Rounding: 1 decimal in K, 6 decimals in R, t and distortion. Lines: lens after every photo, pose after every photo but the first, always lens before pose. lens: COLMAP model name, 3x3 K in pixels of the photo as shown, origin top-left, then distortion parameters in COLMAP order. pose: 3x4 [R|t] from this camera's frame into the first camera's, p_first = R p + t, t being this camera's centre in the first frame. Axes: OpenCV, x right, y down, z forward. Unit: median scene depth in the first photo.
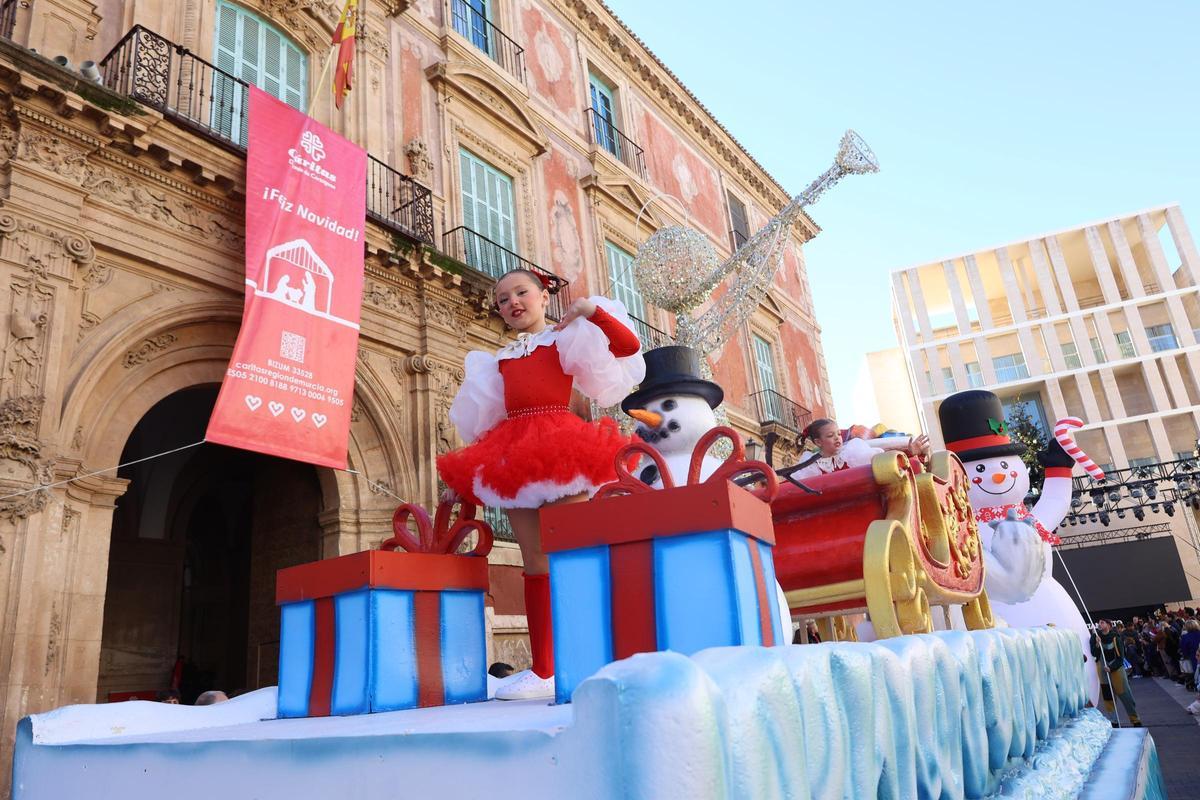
lens RADIAL K [[820.2, 0, 600.0], [0, 820.2, 400.0], [0, 0, 1]] dist [-0.016073, 0.005792]
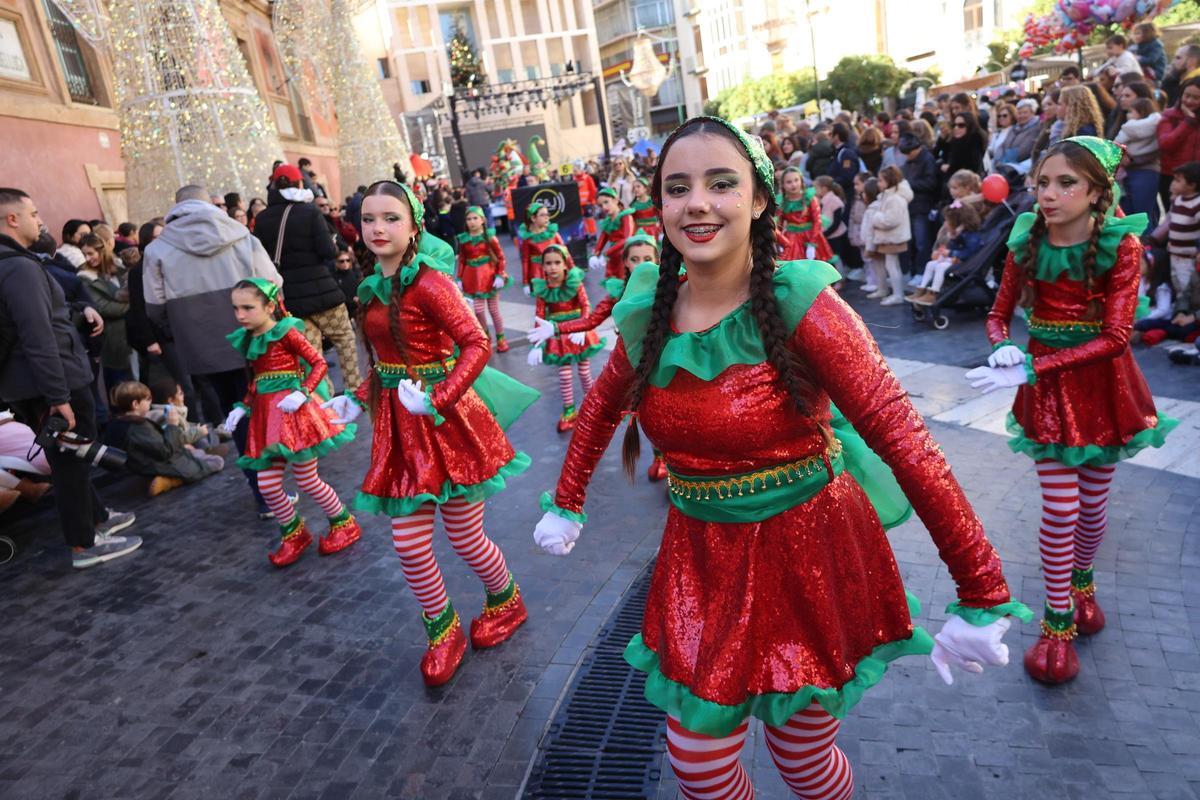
lens RADIAL K [[820.2, 0, 600.0], [0, 820.2, 400.0], [0, 0, 1]] dist [-0.016073, 0.005792]
pose [[0.766556, -0.195467, 0.611707, -0.274965], [-0.128090, 0.886870, 0.443908, -0.071547], [-0.629274, -0.418633, 0.654798, -0.310808]]
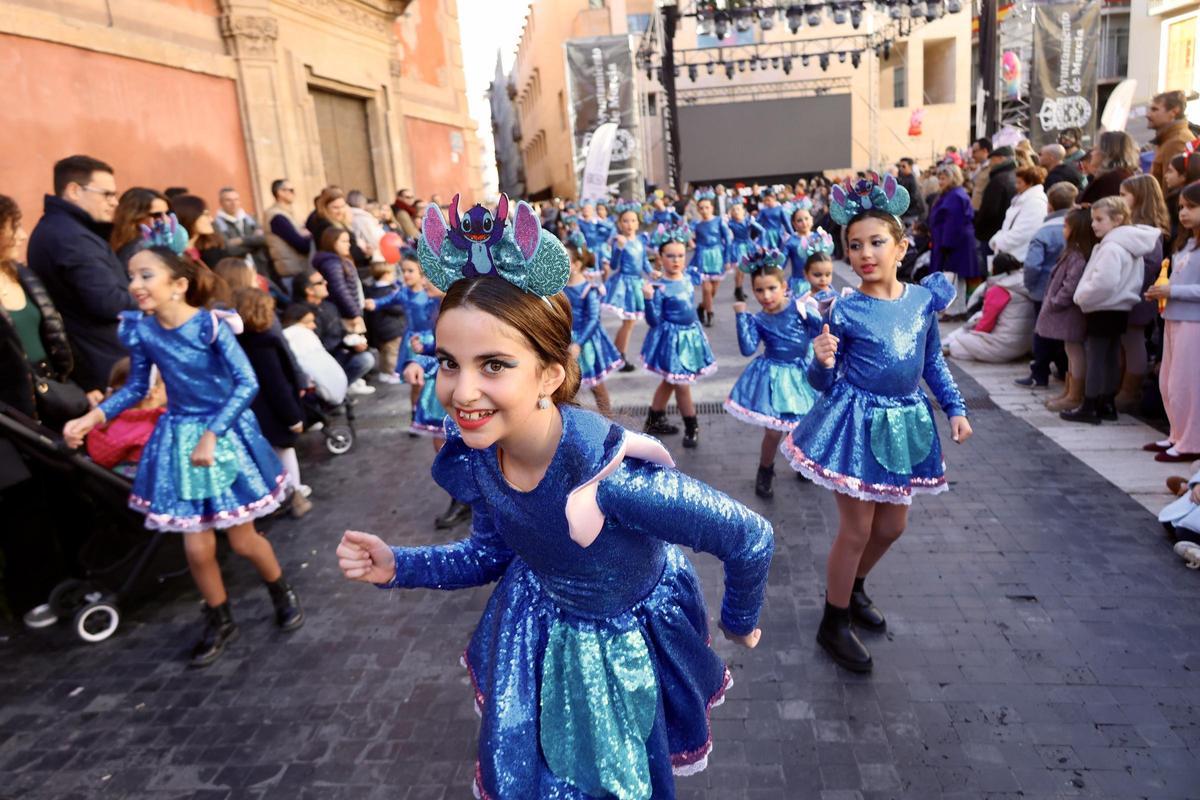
lens RADIAL K [[820.2, 0, 600.0], [0, 820.2, 400.0], [0, 0, 1]] dist [-0.016073, 0.005792]
pose [[0.931832, -0.060602, 0.357795, 0.129538], [-0.124965, 0.872068, 0.473162, 0.074897], [-0.340696, -0.485619, 0.805047, 0.241361]]
